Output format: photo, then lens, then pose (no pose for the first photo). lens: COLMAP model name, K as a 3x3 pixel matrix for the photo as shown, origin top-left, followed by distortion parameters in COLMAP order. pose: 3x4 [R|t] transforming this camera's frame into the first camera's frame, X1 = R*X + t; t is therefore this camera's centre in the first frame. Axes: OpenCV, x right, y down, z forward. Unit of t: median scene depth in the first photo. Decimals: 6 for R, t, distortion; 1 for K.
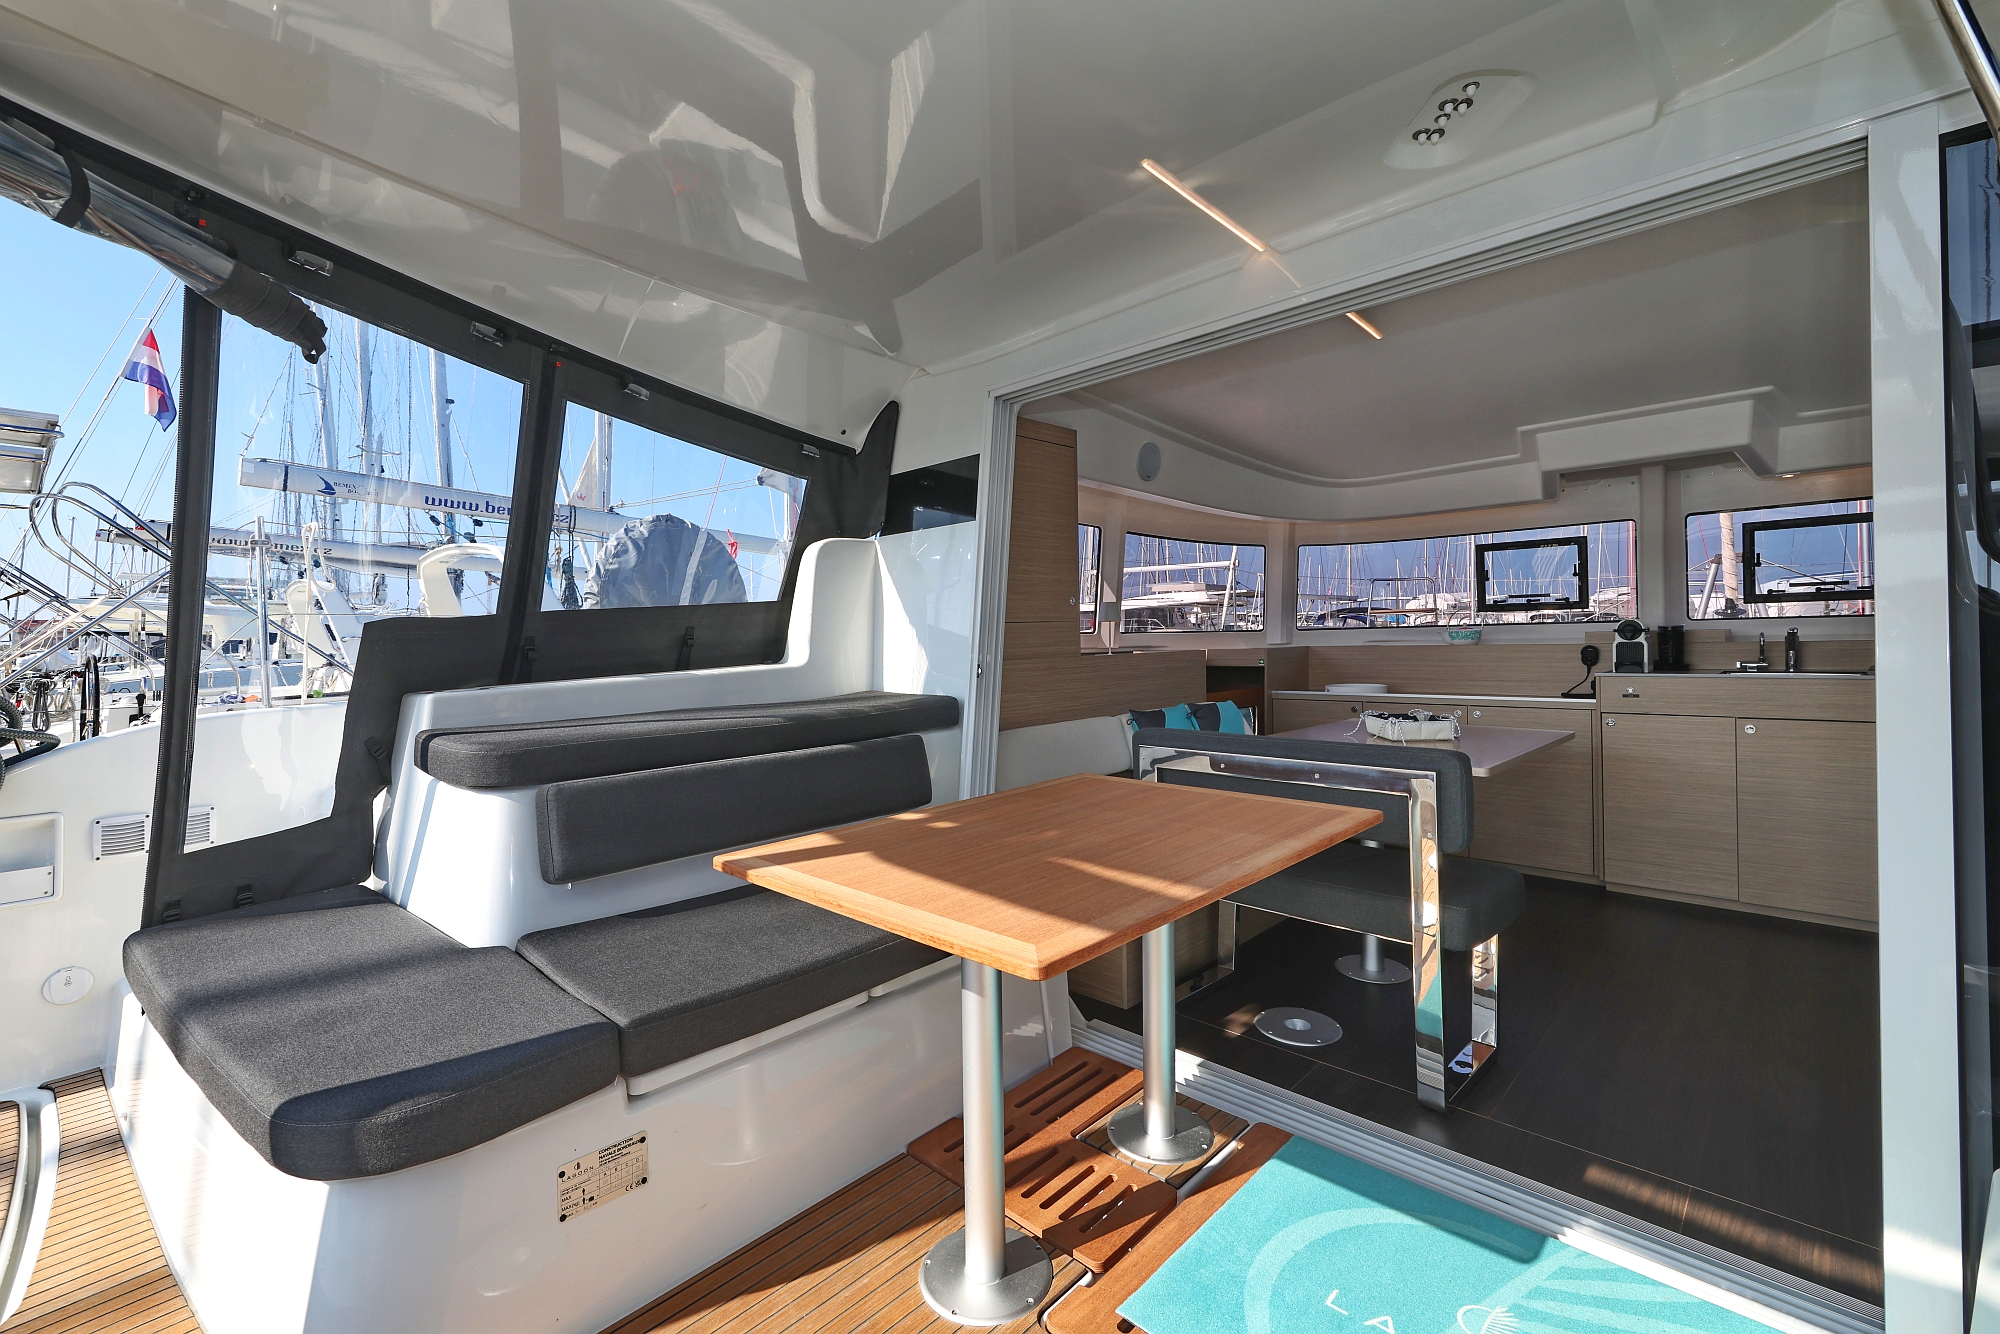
lens RADIAL K [[863.6, 0, 991.5], [0, 863.6, 600.4], [0, 0, 1]] dist [-0.000485, 0.000509]
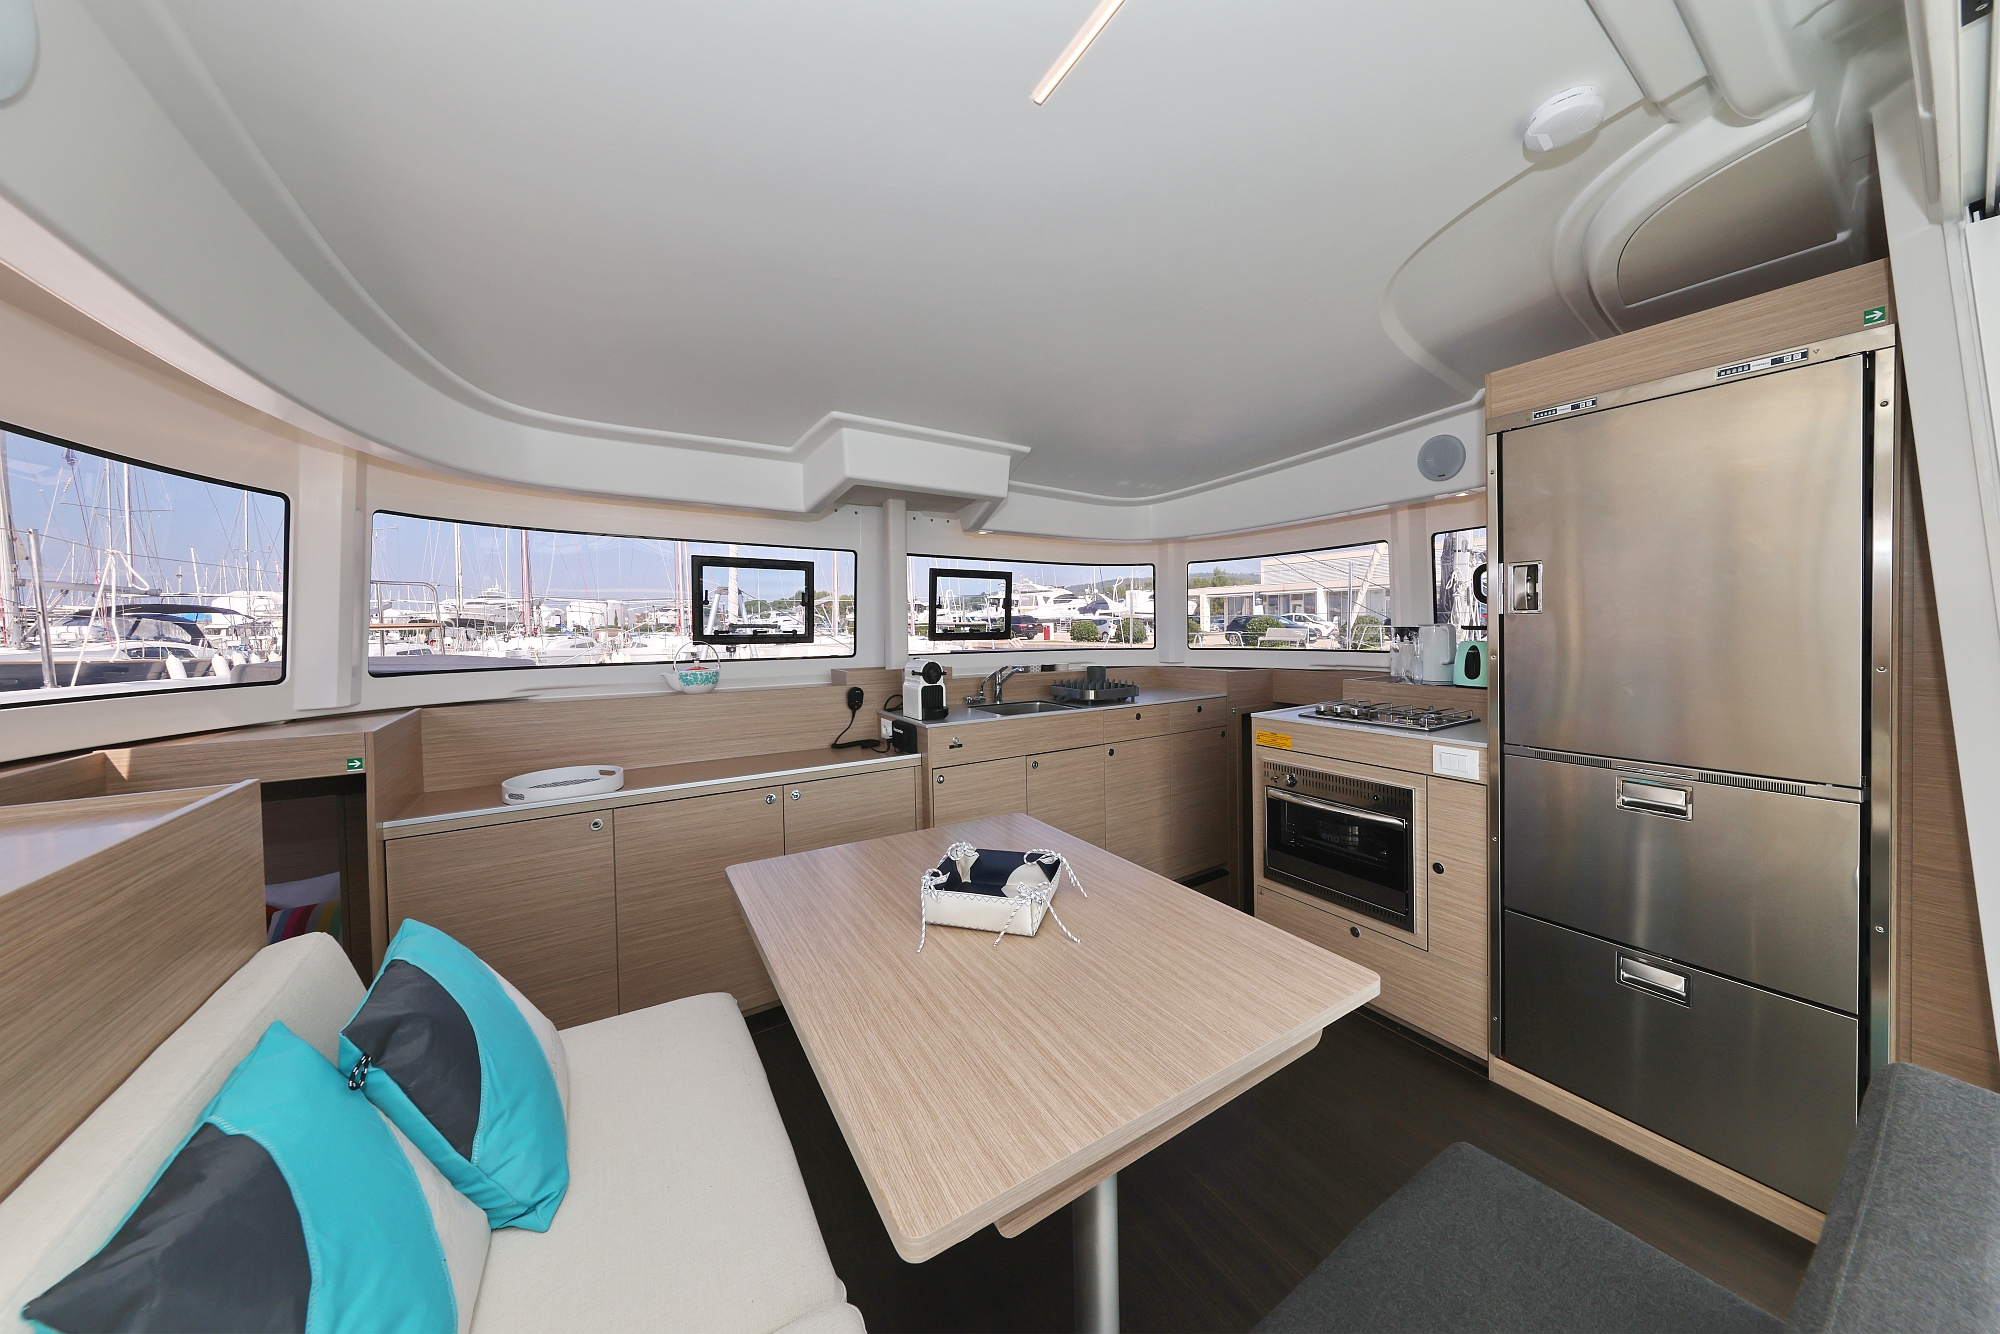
lens RADIAL K [[666.5, 0, 1031.7], [0, 666.5, 643.7], [0, 0, 1]] dist [-0.000507, -0.000113]
pose [[0.203076, -0.005631, 0.979147, 0.062374], [-0.043782, 0.998931, 0.014825, -0.011272], [-0.978184, -0.045880, 0.202612, 0.732902]]
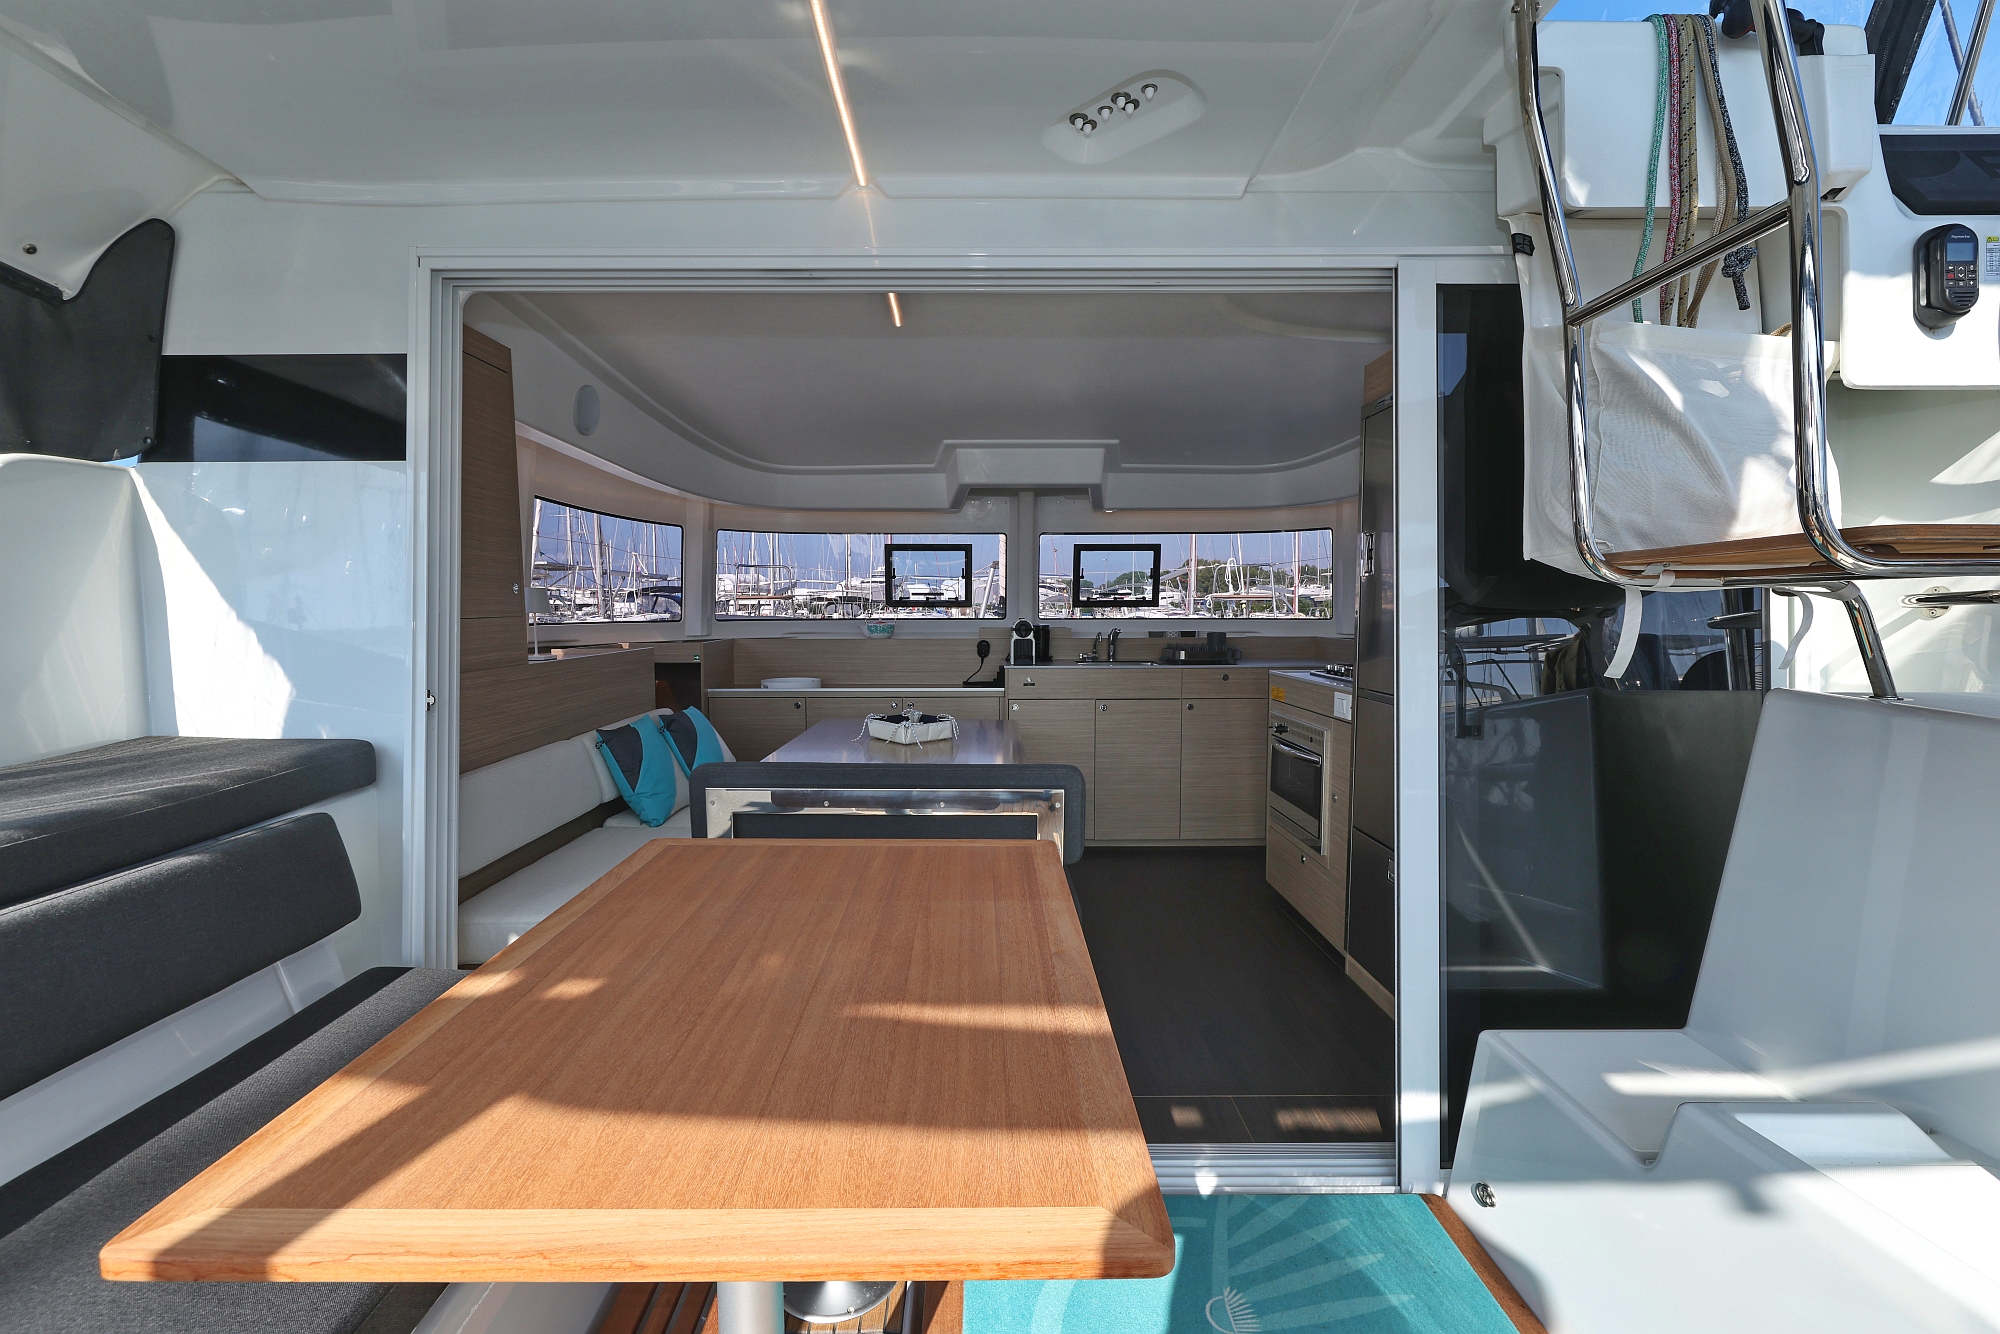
lens RADIAL K [[864.4, 0, 977.9], [0, 864.4, 665.5], [0, 0, 1]] dist [0.008303, -0.000002]
pose [[0.708697, -0.028328, 0.704944, -0.143442], [-0.044189, 0.995449, 0.084426, -0.012935], [-0.704128, -0.090983, 0.704220, 0.194962]]
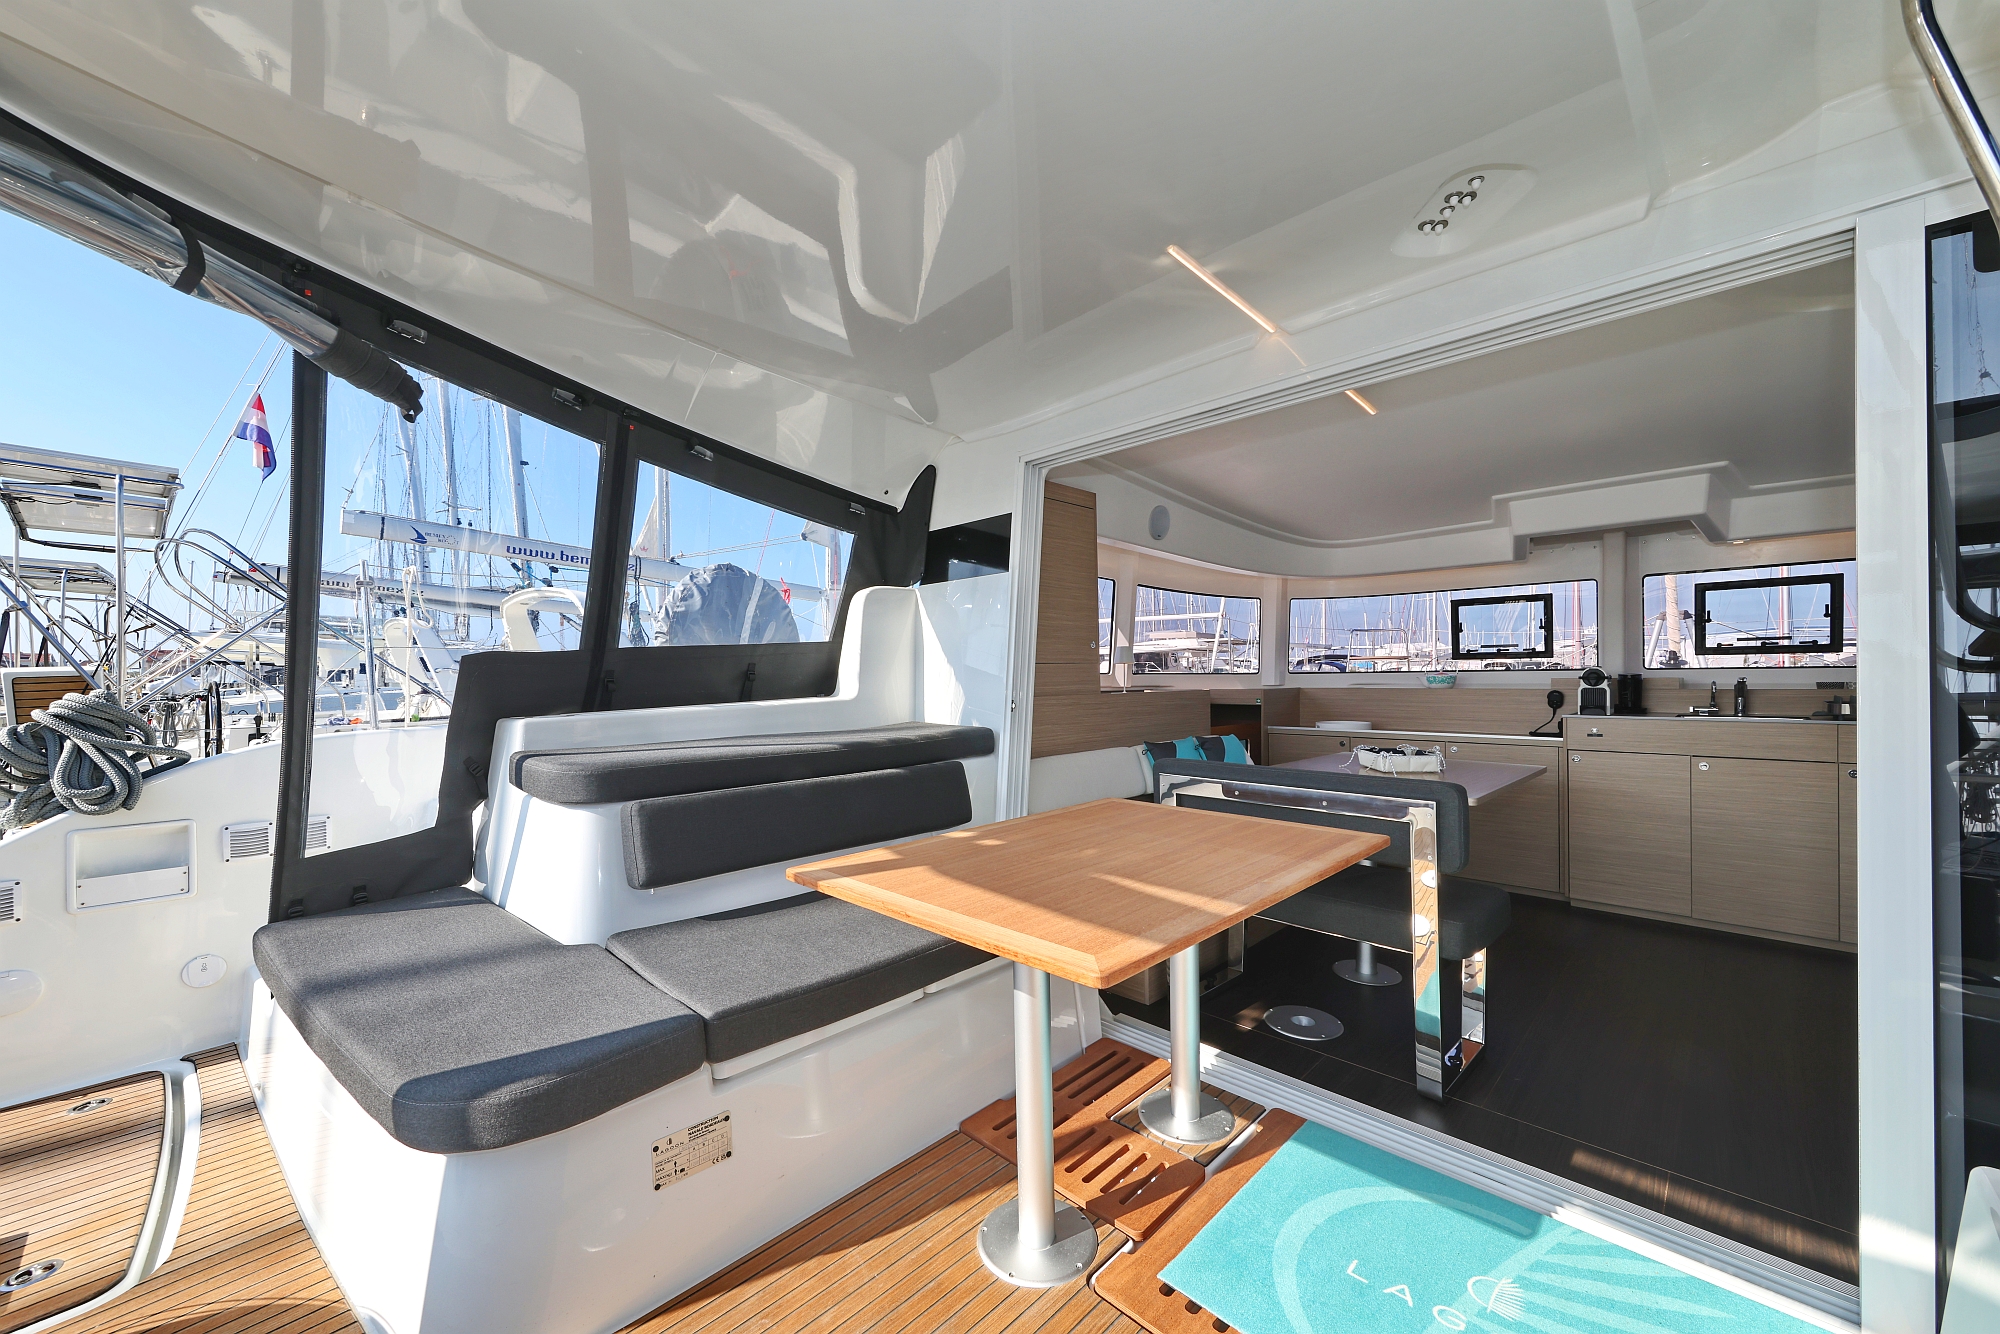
lens RADIAL K [[748.3, 0, 1006.4], [0, 748.3, 671.4], [0, 0, 1]] dist [0.001271, -0.000095]
pose [[0.999876, 0.013345, 0.008385, -0.035970], [-0.013640, 0.999252, 0.036180, 0.001684], [-0.007896, -0.036290, 0.999310, 0.027802]]
